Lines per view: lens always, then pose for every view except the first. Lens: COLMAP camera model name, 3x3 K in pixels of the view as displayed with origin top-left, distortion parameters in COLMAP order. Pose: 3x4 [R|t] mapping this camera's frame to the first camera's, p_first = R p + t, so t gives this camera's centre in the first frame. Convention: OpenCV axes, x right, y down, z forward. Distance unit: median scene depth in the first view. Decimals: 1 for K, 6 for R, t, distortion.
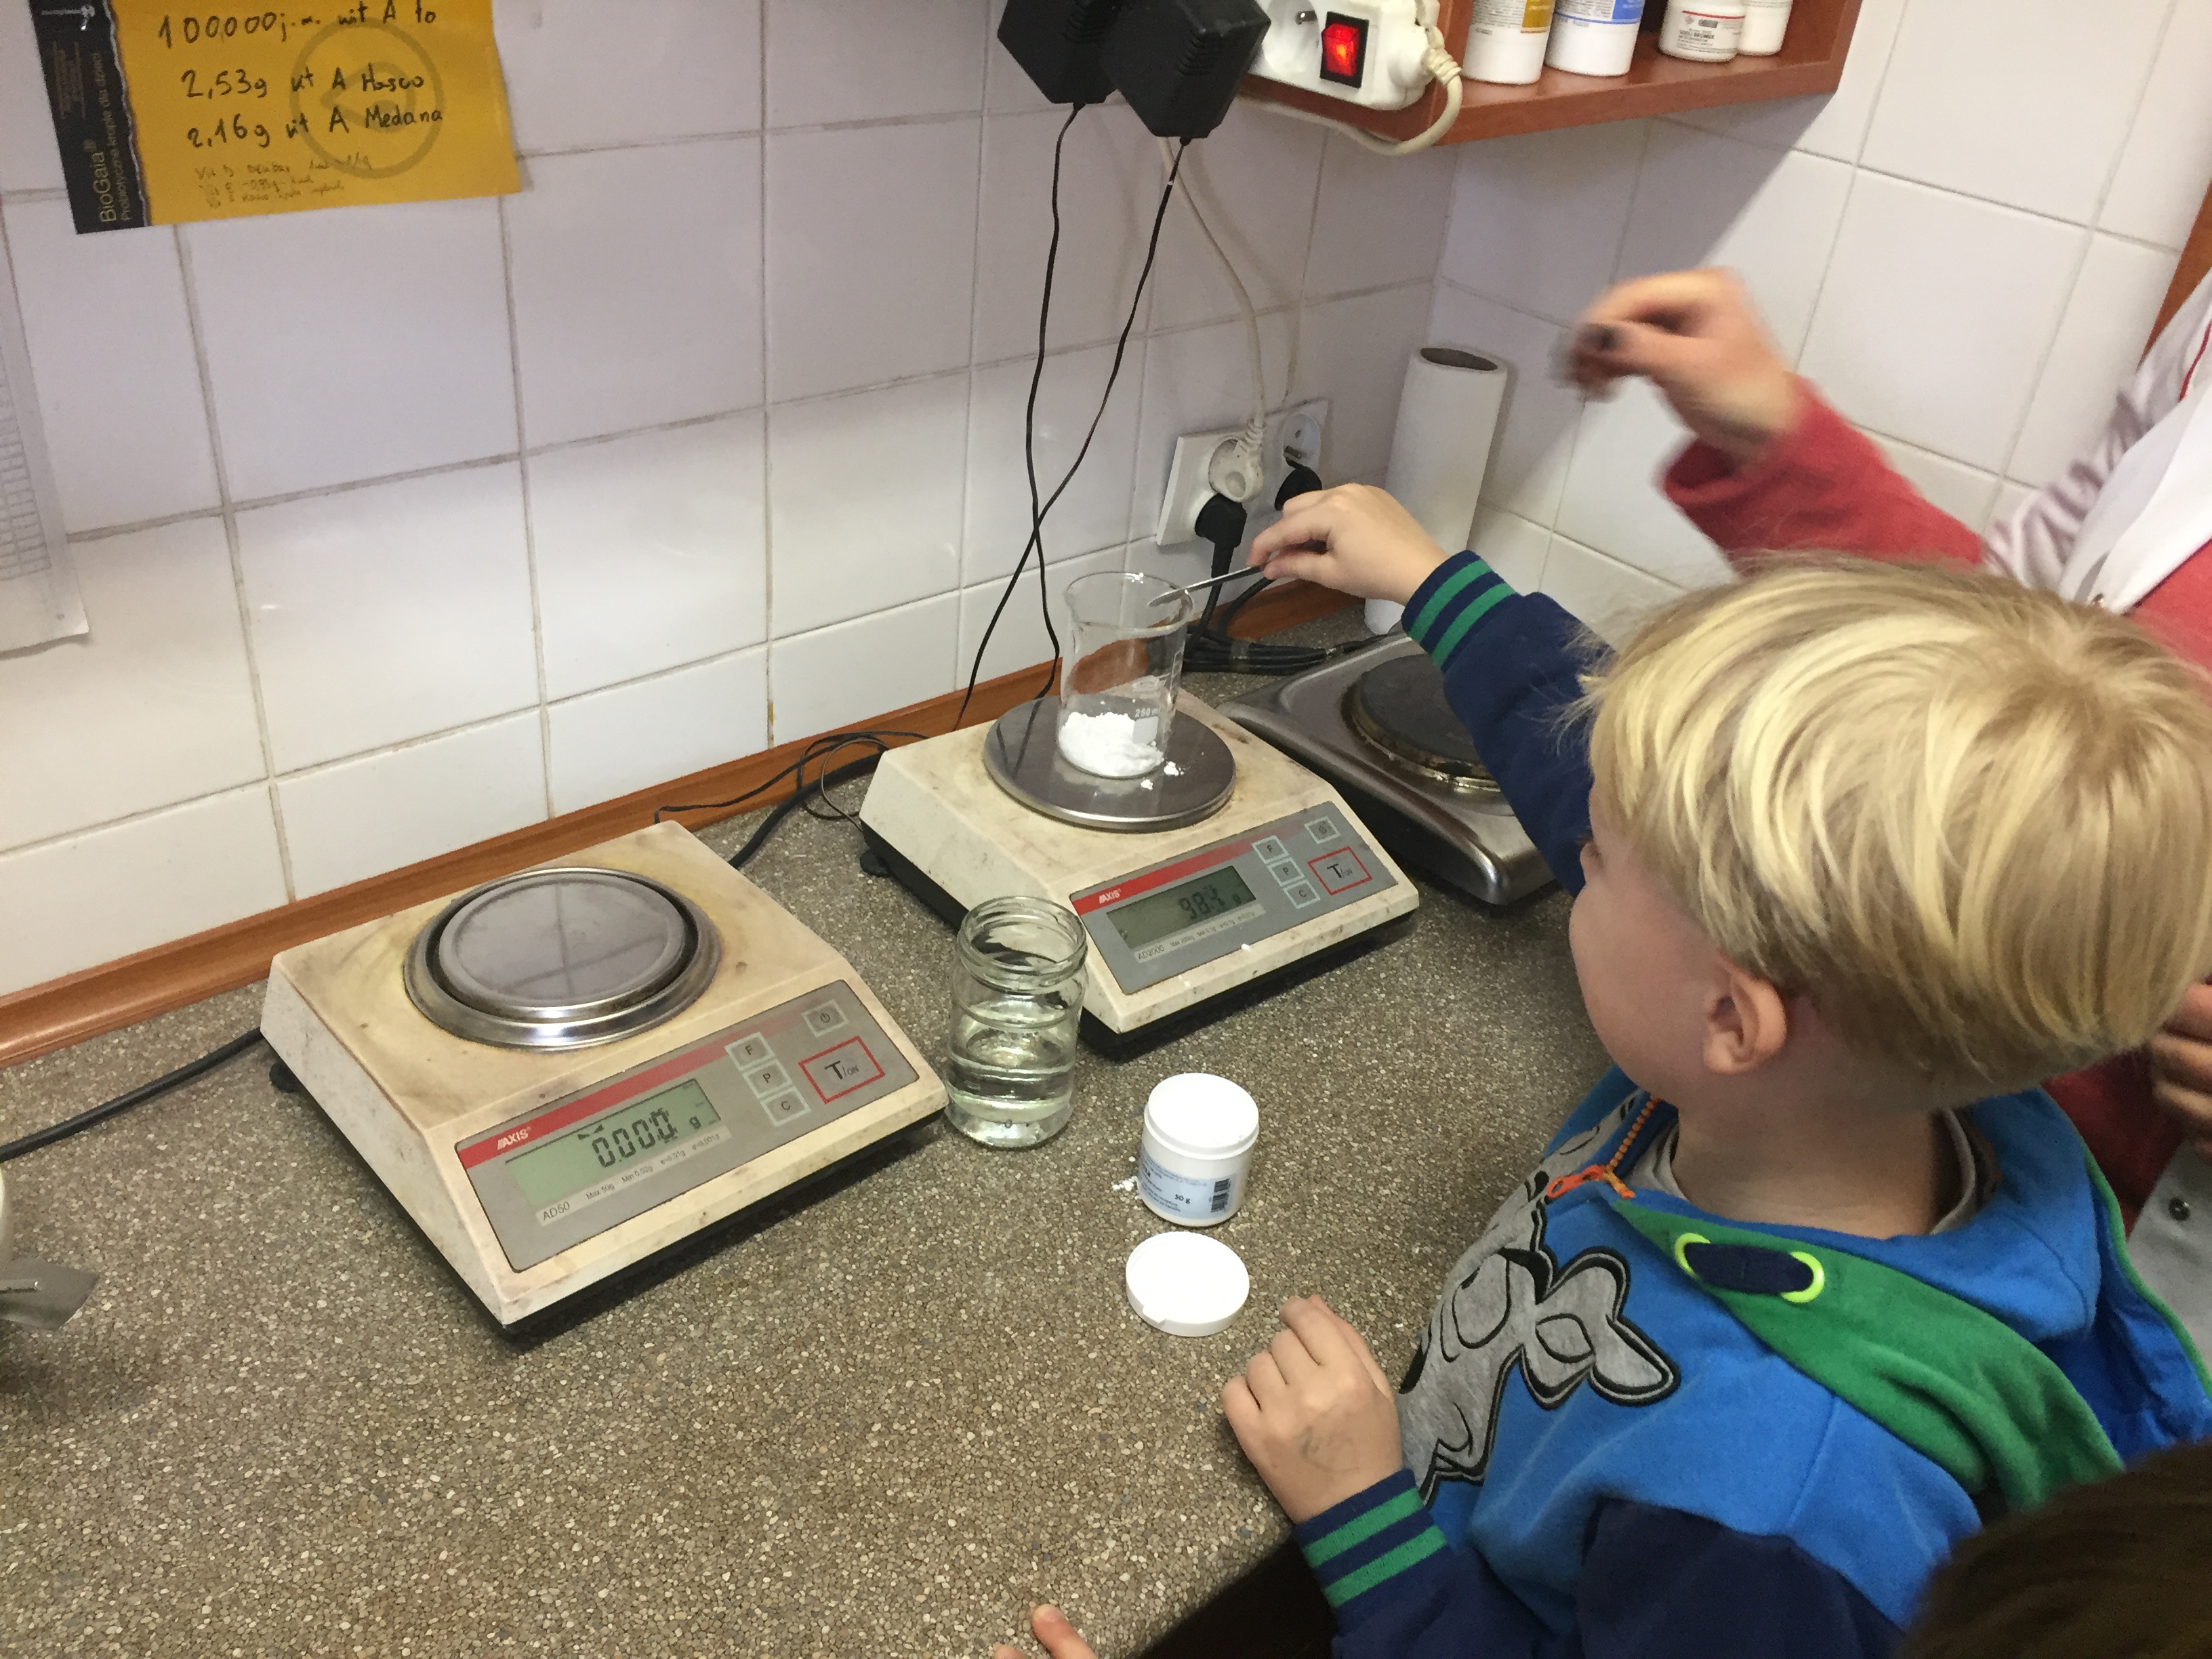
lens RADIAL K [[1889.8, 0, 1101.0], [0, 1889.8, 829.6], [0, 0, 1]] dist [0.080922, -0.112287]
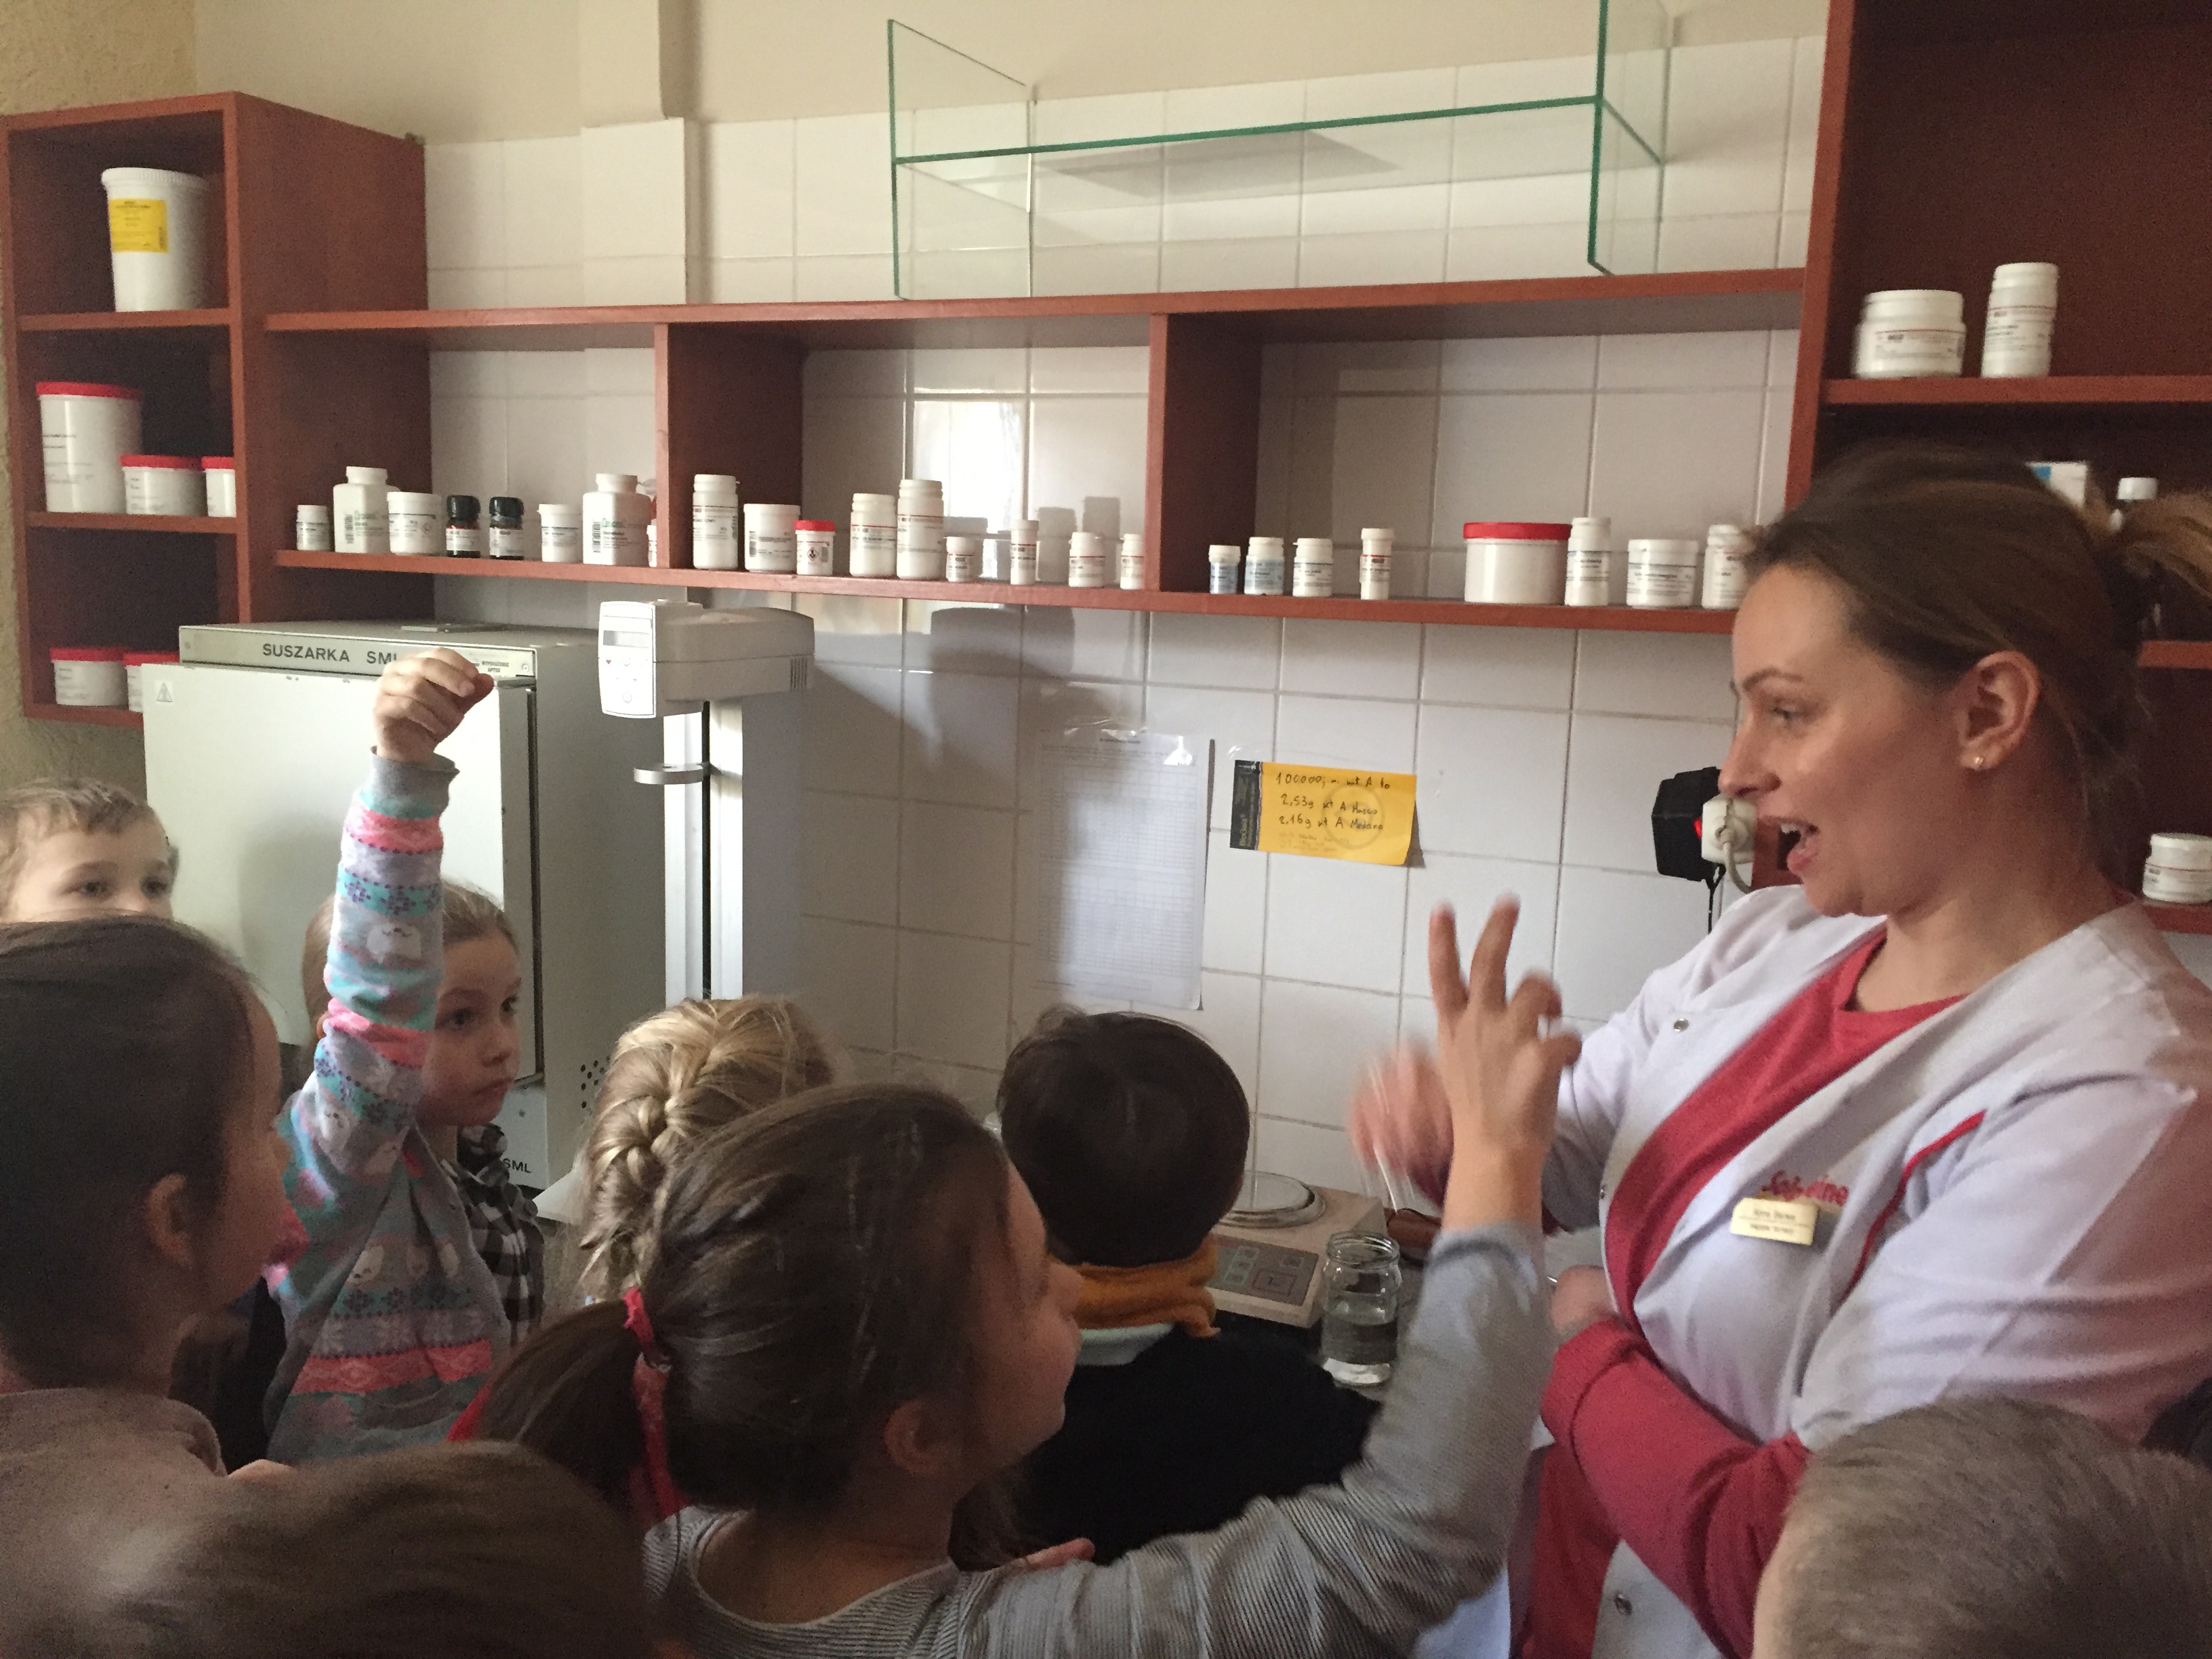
lens RADIAL K [[1889.8, 0, 1101.0], [0, 1889.8, 829.6], [0, 0, 1]] dist [0.080922, -0.112287]
pose [[0.386669, 0.056722, -0.920473, 1.444557], [-0.488202, 0.859370, -0.152125, 0.108638], [0.782397, 0.508199, 0.359984, -0.024840]]
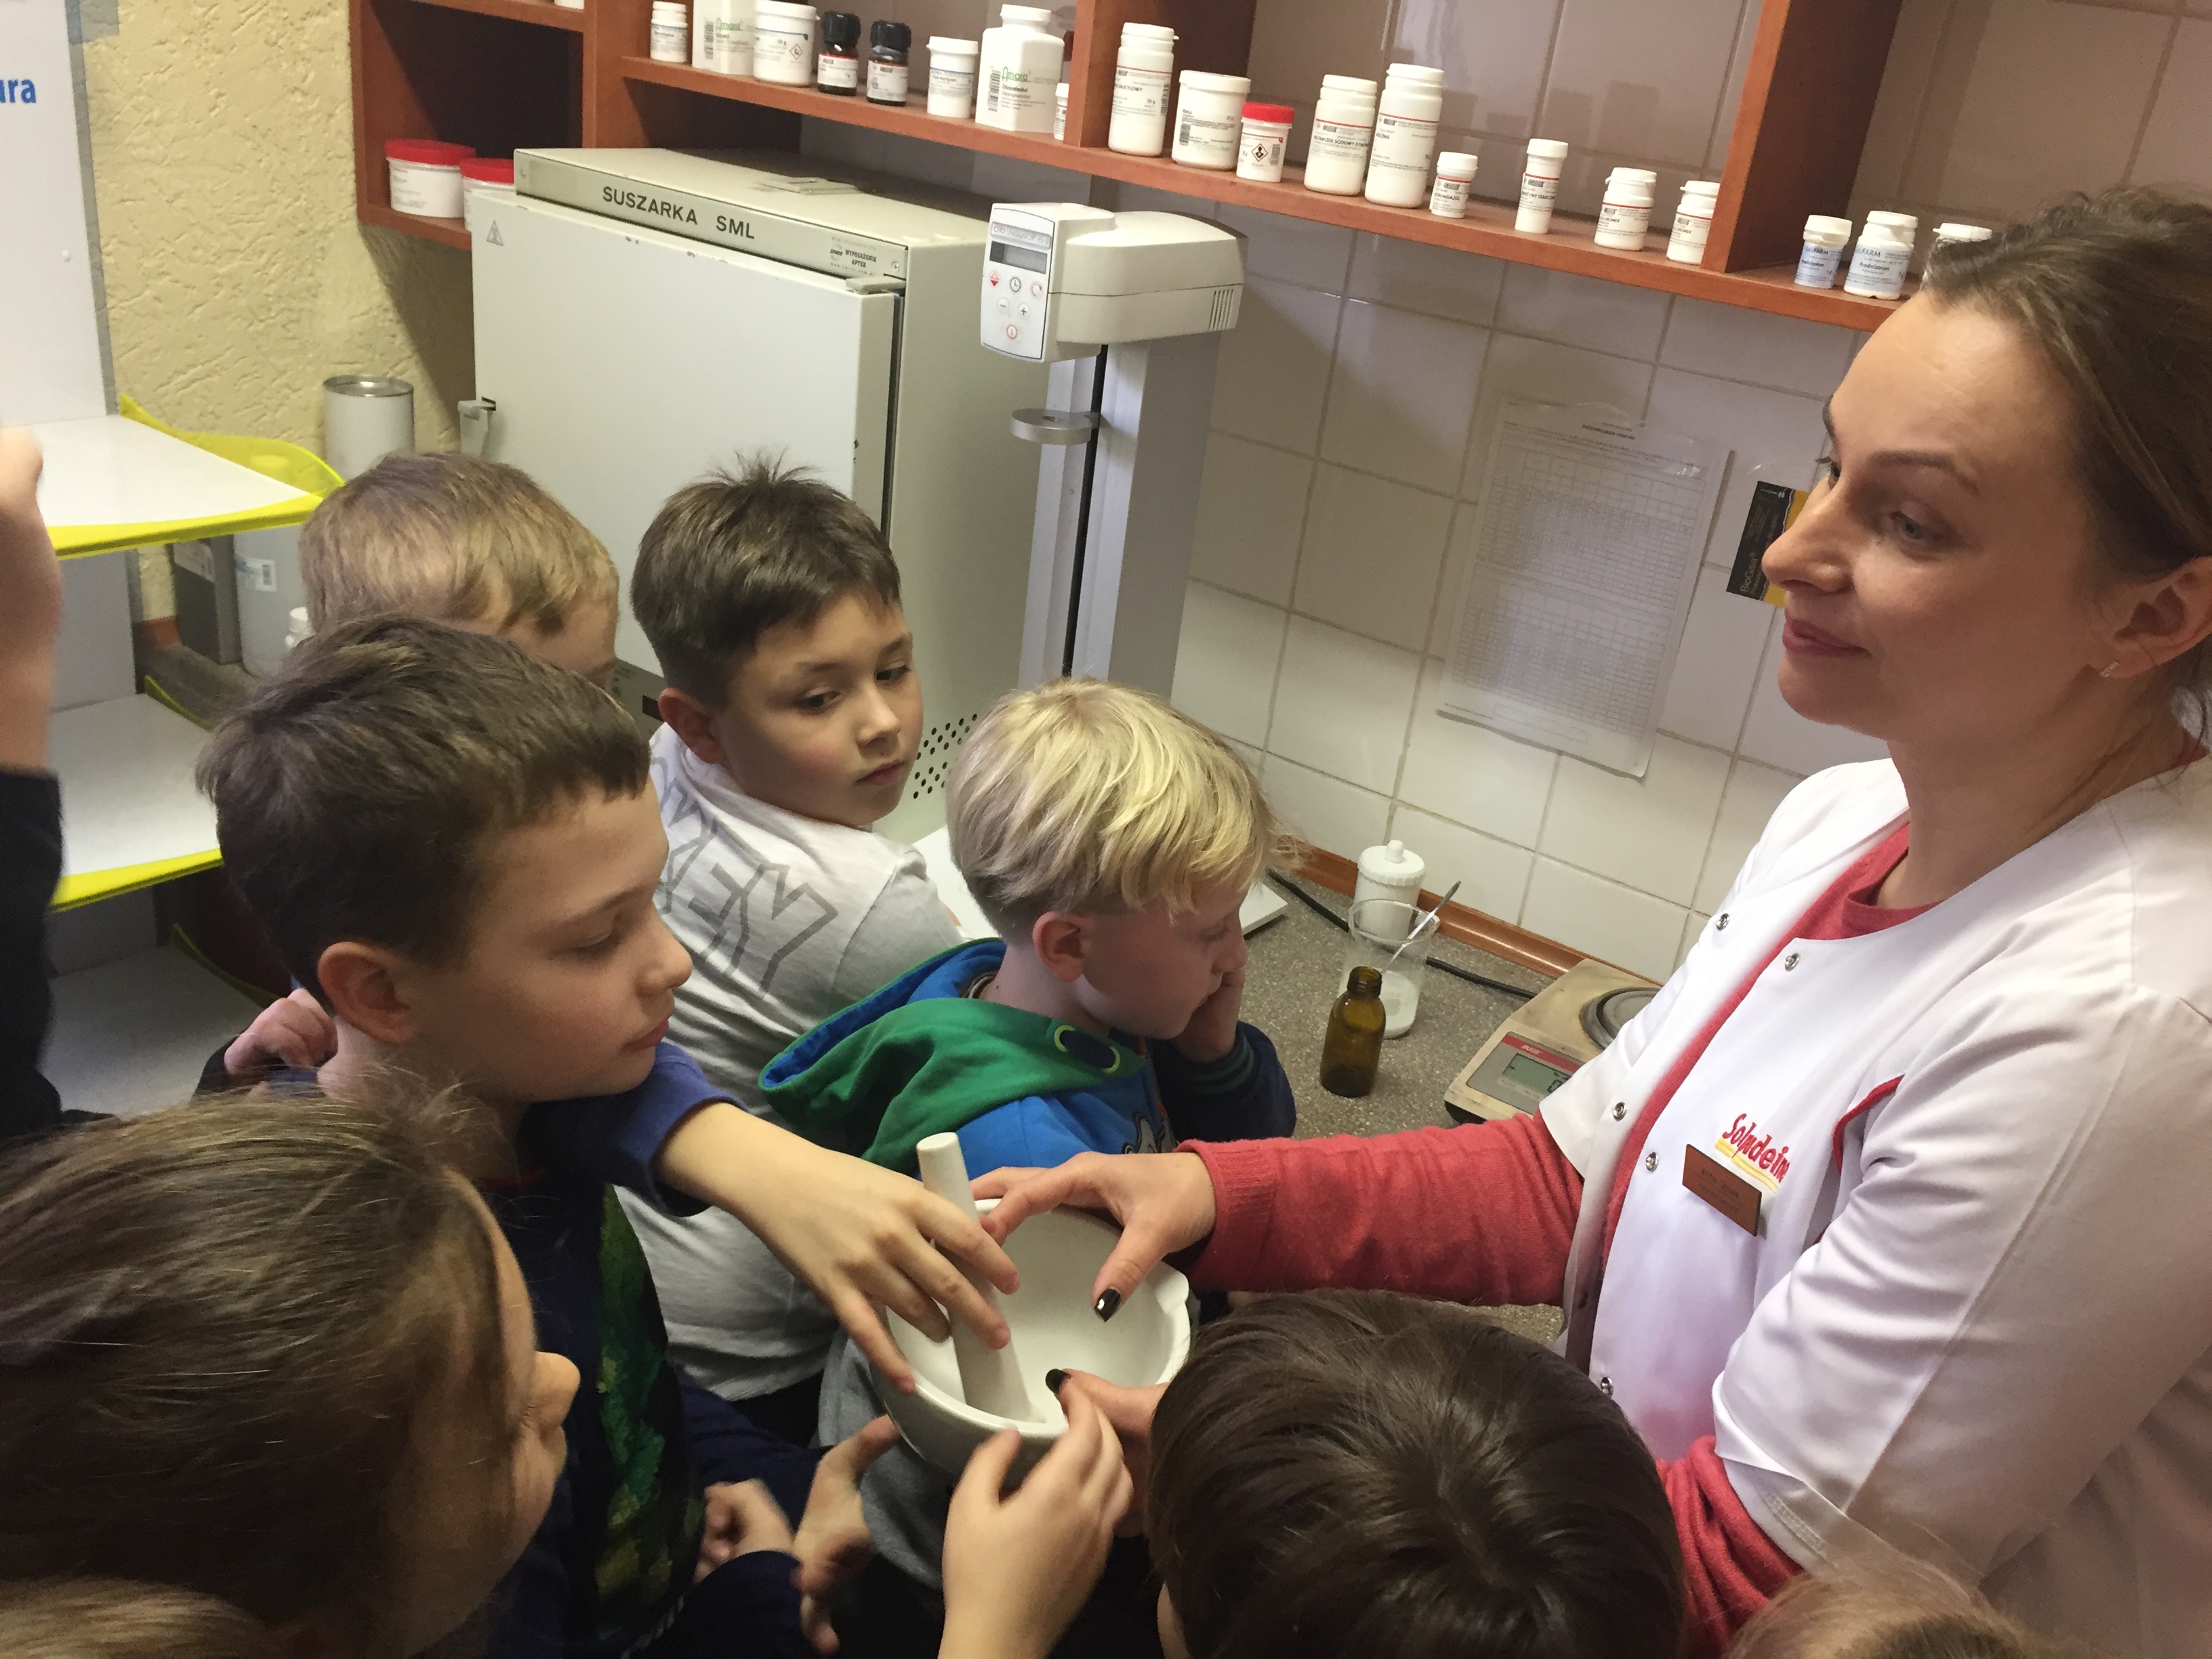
lens RADIAL K [[1889.8, 0, 1101.0], [0, 1889.8, 829.6], [0, 0, 1]] dist [0.080922, -0.112287]
pose [[0.201269, 0.341805, -0.917965, 1.060069], [-0.604503, 0.780742, 0.158169, -0.034891], [0.770757, 0.523078, 0.363762, -0.070900]]
